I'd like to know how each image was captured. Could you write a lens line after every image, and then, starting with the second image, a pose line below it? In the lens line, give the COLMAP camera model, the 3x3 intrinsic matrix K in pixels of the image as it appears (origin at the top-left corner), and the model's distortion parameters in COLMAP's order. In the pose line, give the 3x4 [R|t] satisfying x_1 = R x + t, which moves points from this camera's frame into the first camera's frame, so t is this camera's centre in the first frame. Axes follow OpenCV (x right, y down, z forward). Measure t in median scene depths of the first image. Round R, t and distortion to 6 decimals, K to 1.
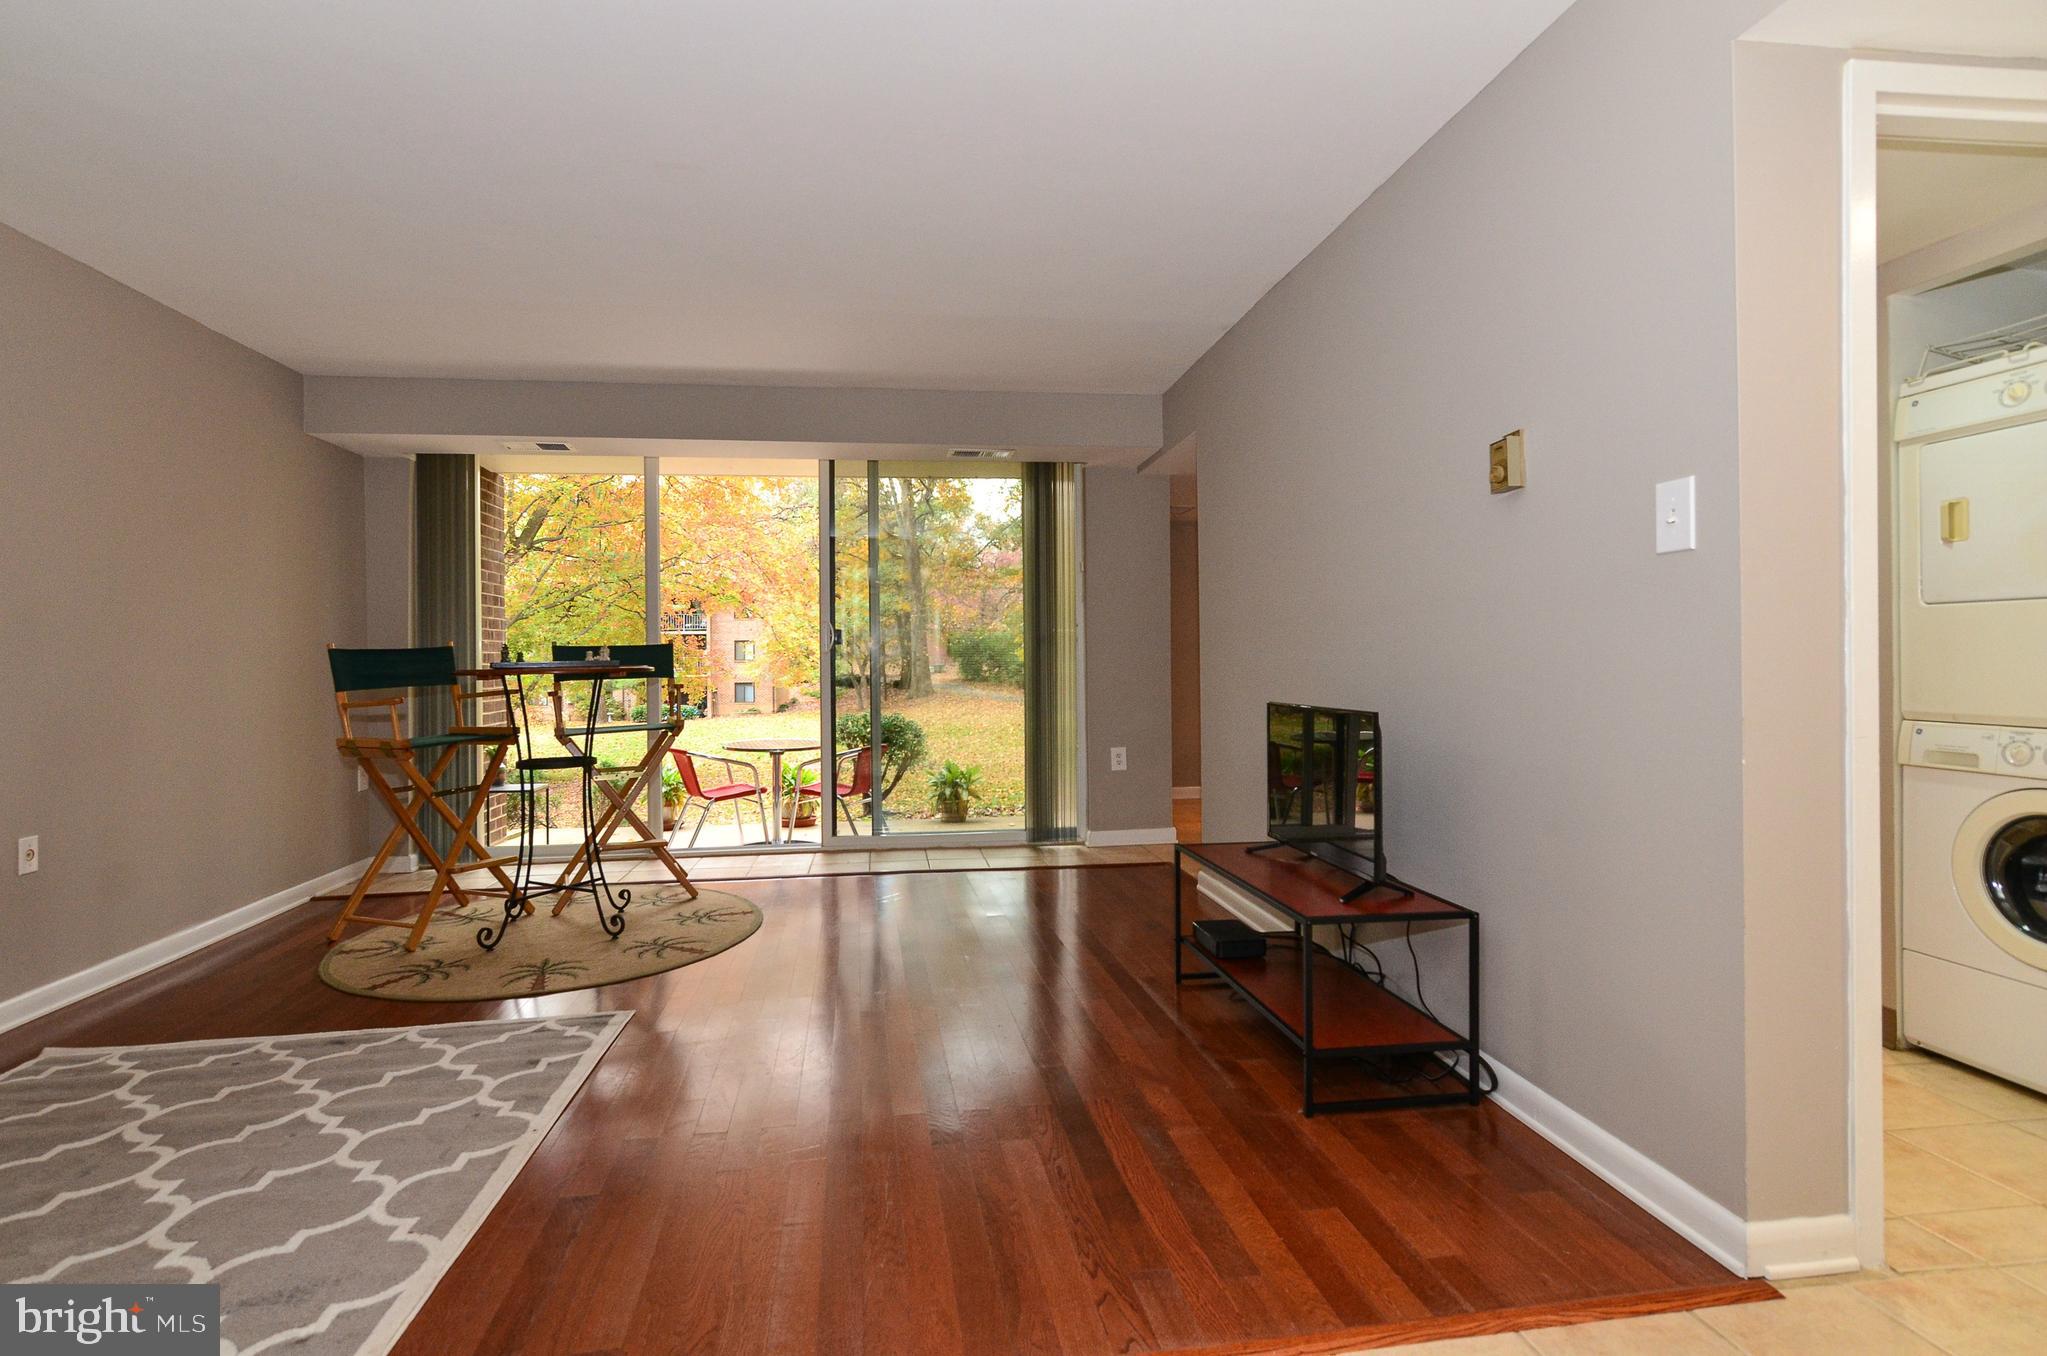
lens RADIAL K [[1011.5, 0, 1021.4], [0, 1011.5, 652.1], [0, 0, 1]] dist [-0.002711, 0.000377]
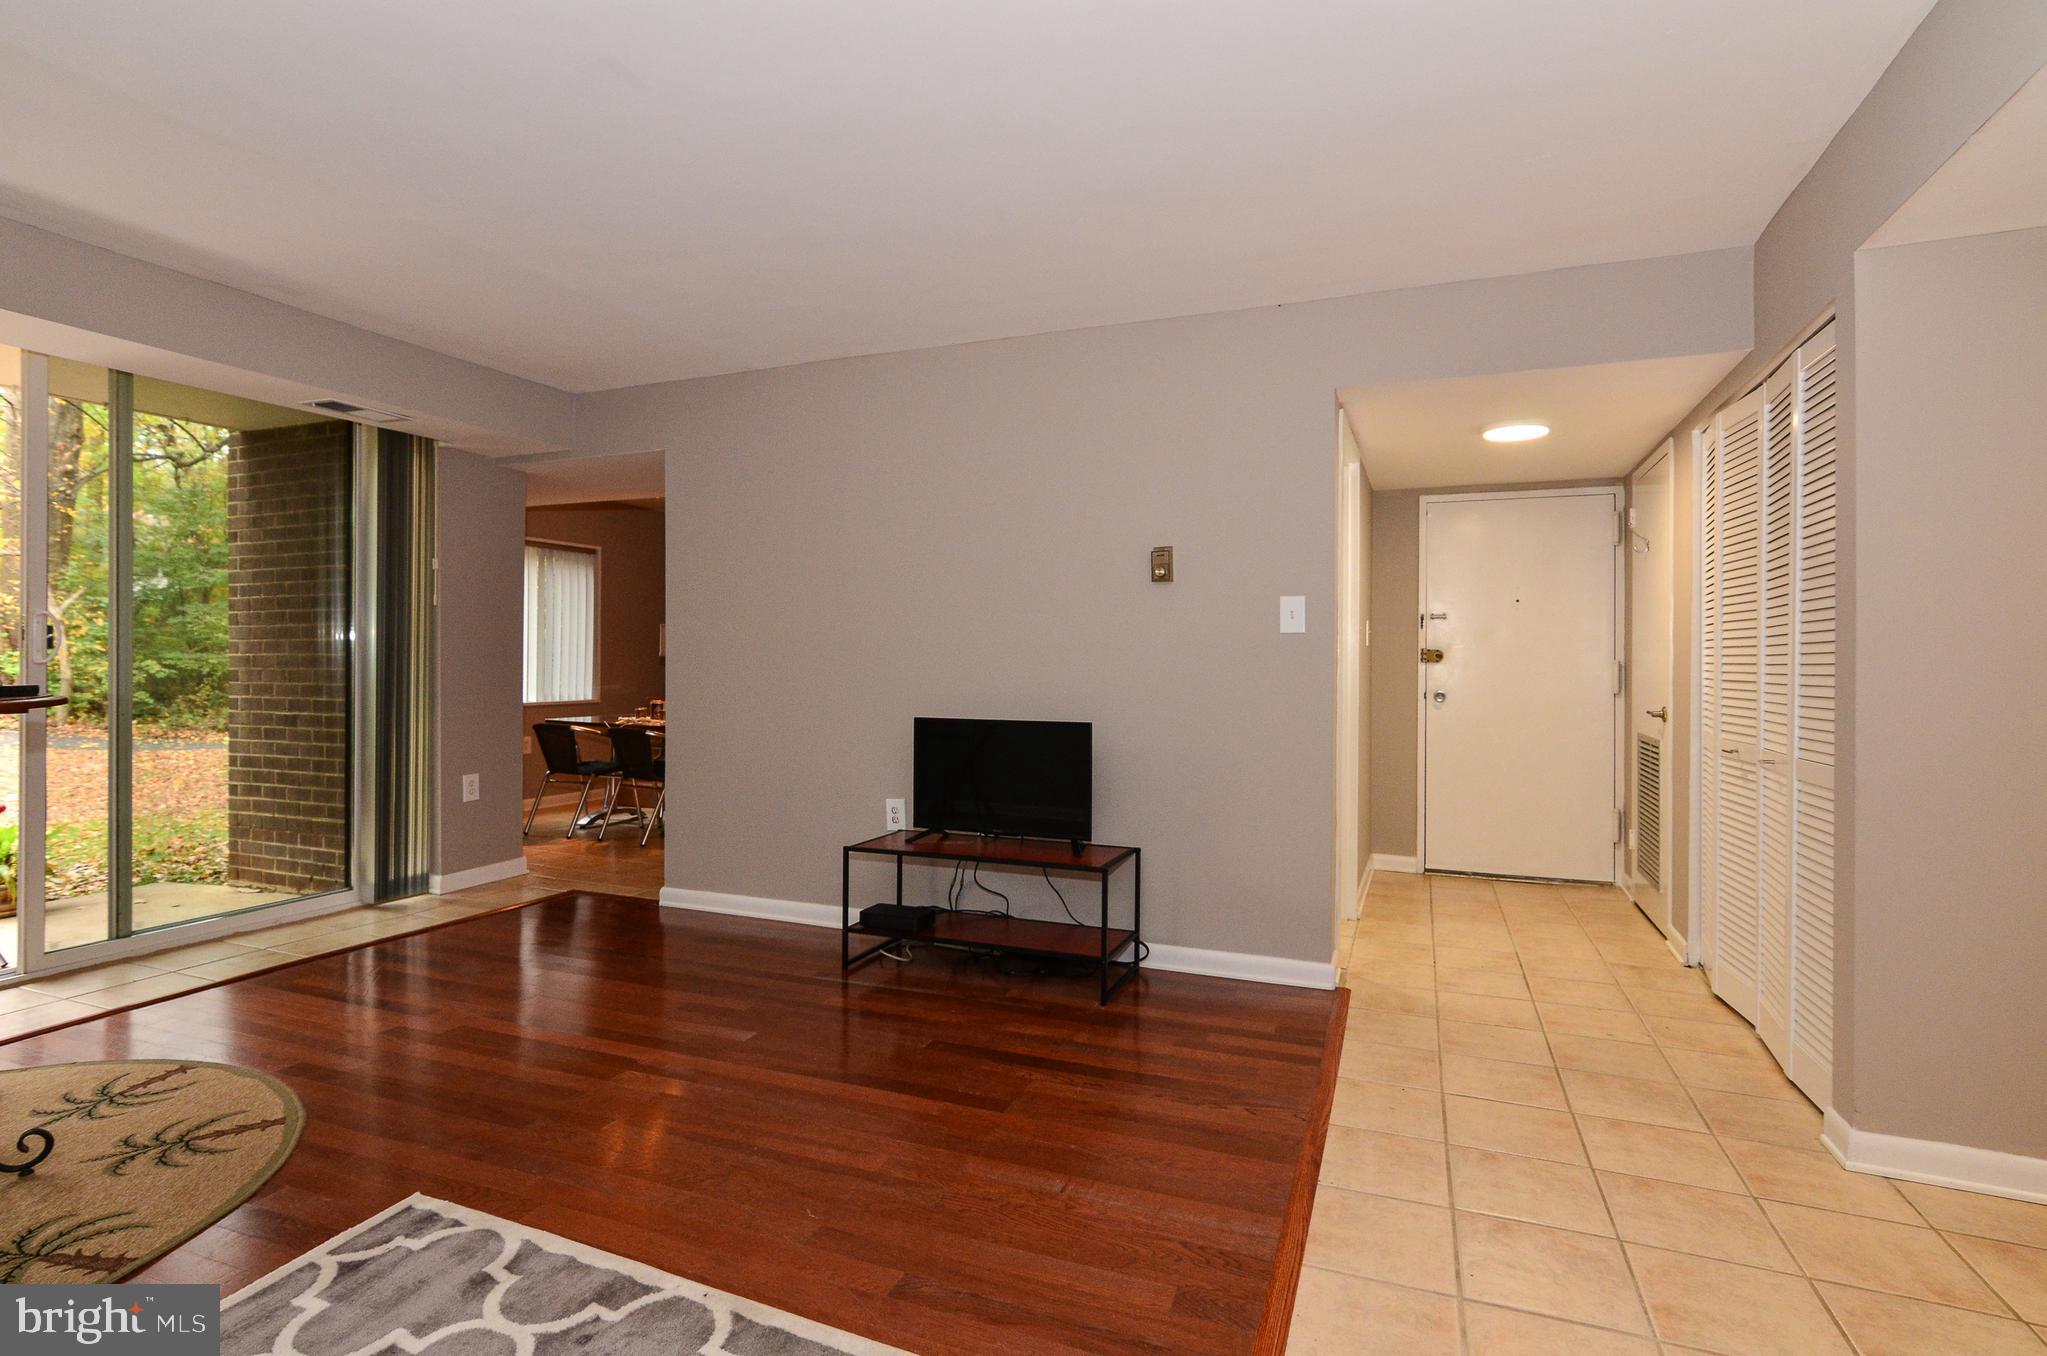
lens RADIAL K [[993.1, 0, 1028.6], [0, 993.1, 669.4], [0, 0, 1]] dist [0.002061, 0.001397]
pose [[0.499209, 0.008605, 0.866439, -0.345725], [-0.021285, 0.999771, 0.002334, -0.007246], [-0.866220, -0.019607, 0.499278, 0.135479]]
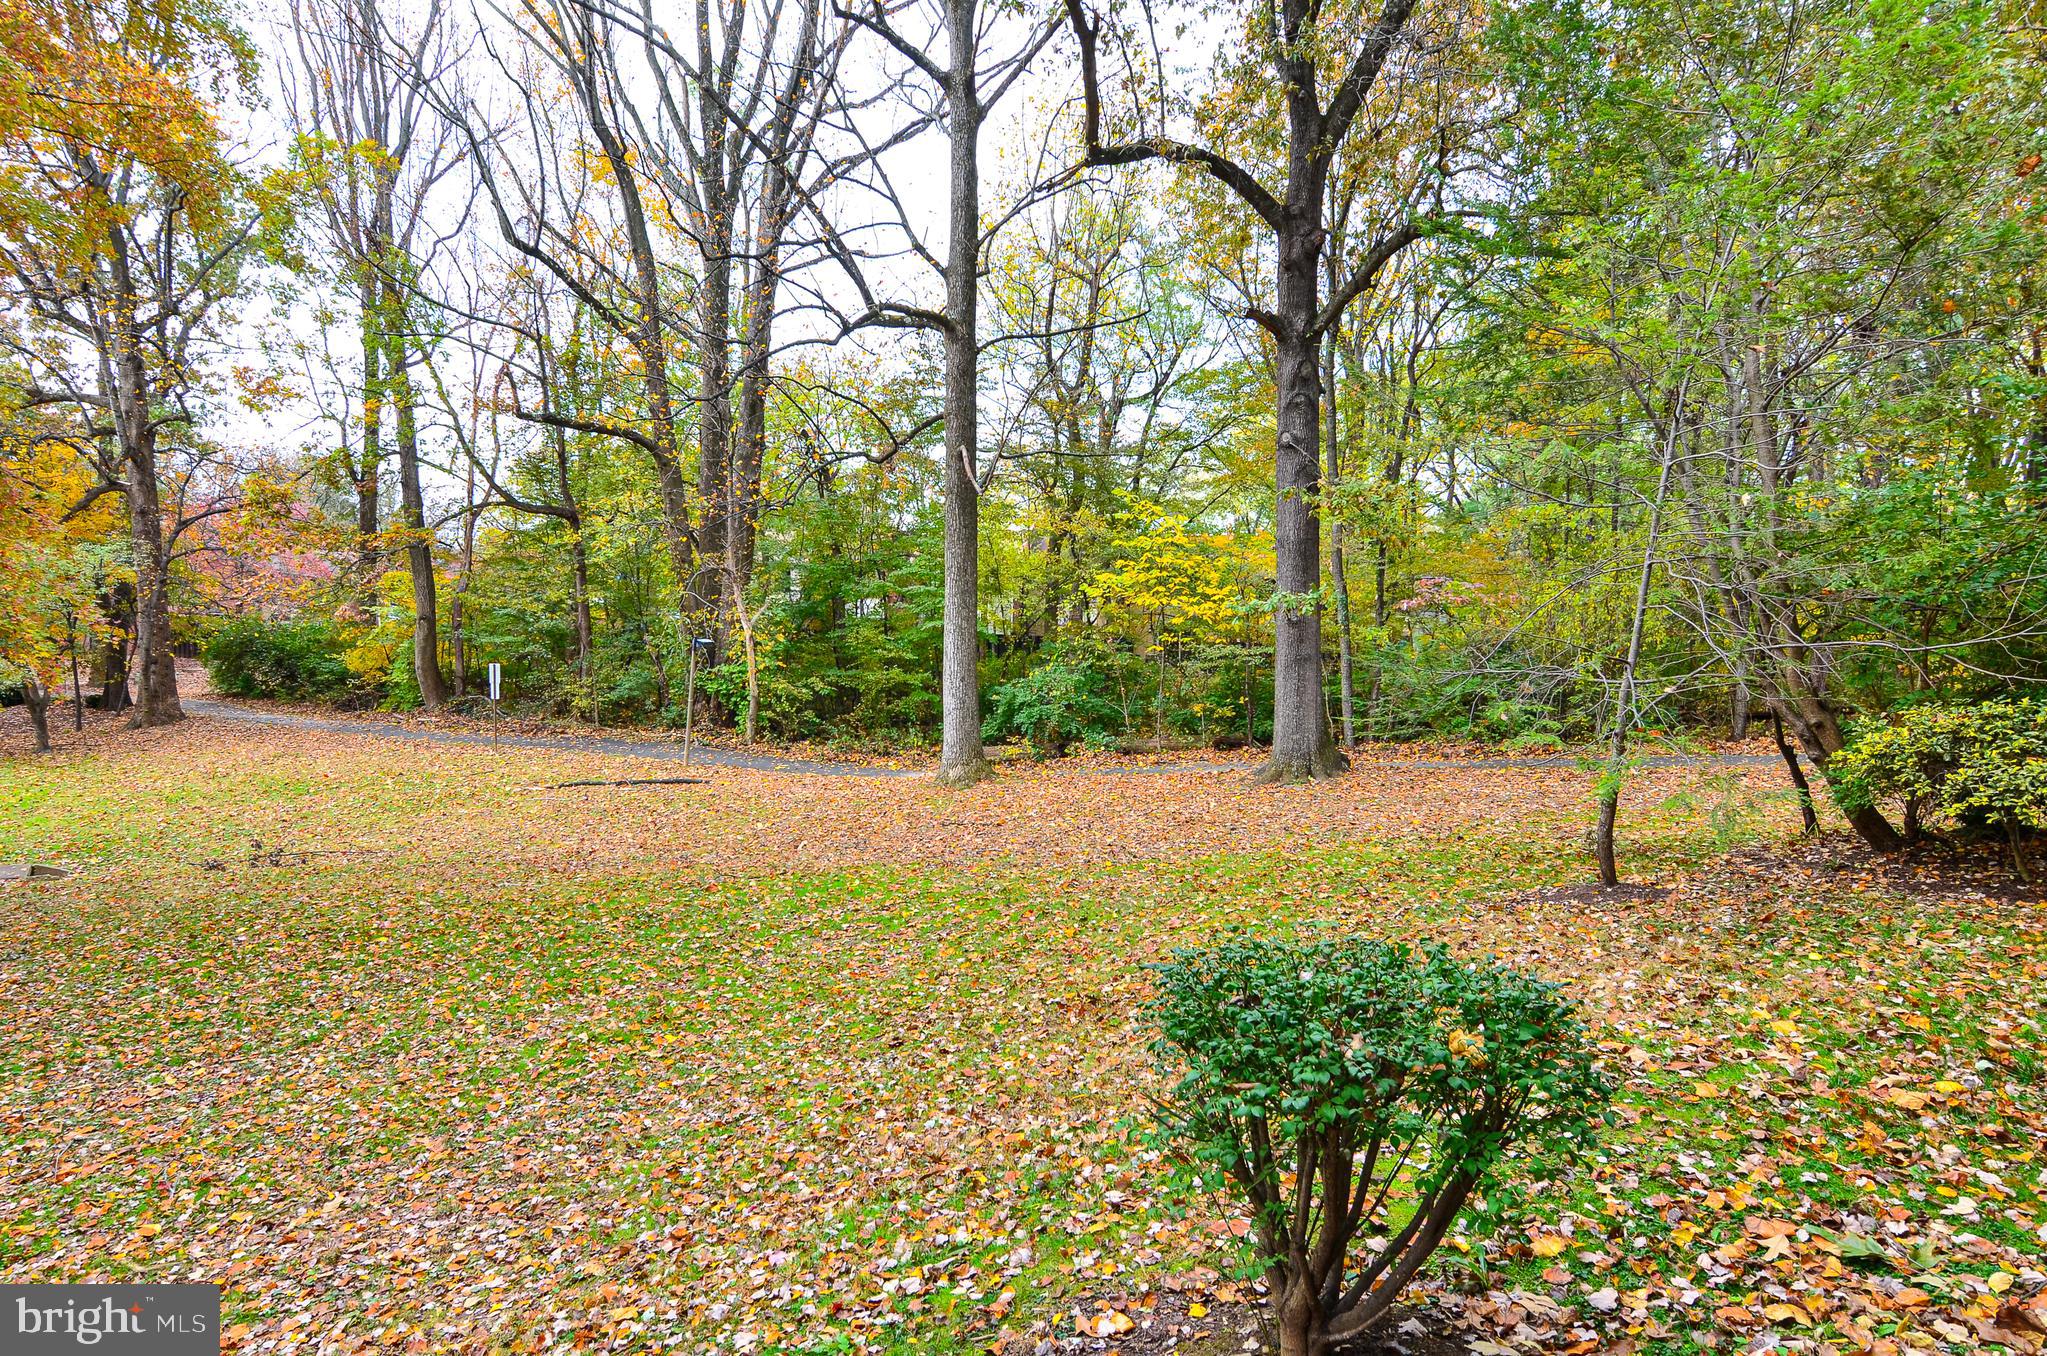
lens RADIAL K [[1175.4, 0, 1012.4], [0, 1175.4, 691.4], [0, 0, 1]] dist [-0.005750, -0.001465]
pose [[0.834583, 0.010760, 0.550777, -0.497452], [-0.024575, 0.999541, 0.017712, -0.002109], [-0.550334, -0.028317, 0.834464, 1.180834]]
